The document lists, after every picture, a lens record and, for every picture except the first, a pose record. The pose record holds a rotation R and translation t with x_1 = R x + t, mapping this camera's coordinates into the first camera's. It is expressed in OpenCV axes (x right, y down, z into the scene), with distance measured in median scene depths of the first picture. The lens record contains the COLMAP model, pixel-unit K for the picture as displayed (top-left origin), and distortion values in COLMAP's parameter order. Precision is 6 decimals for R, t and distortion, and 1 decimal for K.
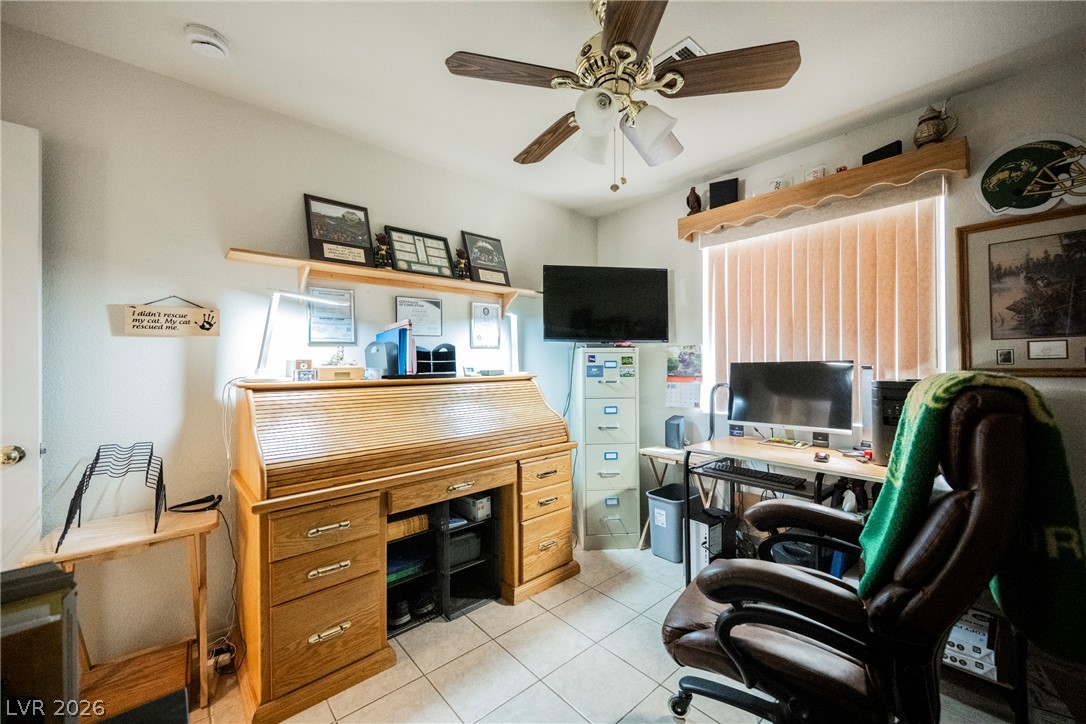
lens RADIAL K [[423.8, 0, 543.2], [0, 423.8, 361.8], [0, 0, 1]] dist [-0.004089, 0.000868]
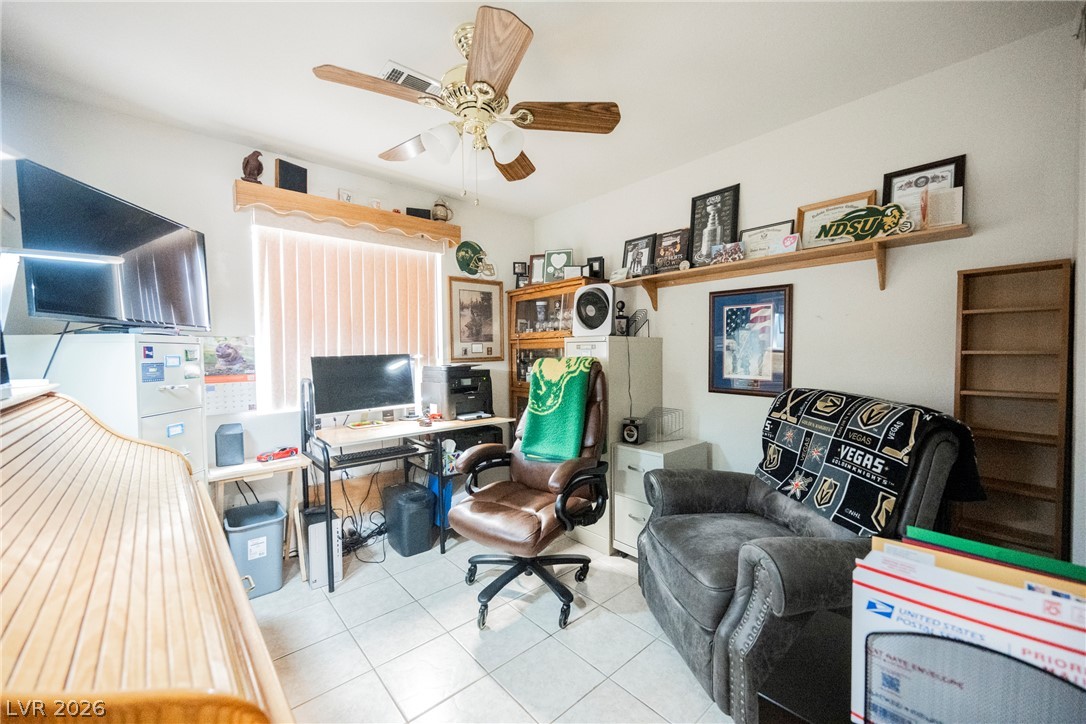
lens RADIAL K [[423.8, 0, 543.3], [0, 423.8, 361.4], [0, 0, 1]] dist [-0.004089, 0.000868]
pose [[-0.006171, -0.018096, 0.999817, -0.560389], [0.010296, 0.999782, 0.018159, 0.000759], [-0.999928, 0.010406, -0.005984, 0.478920]]
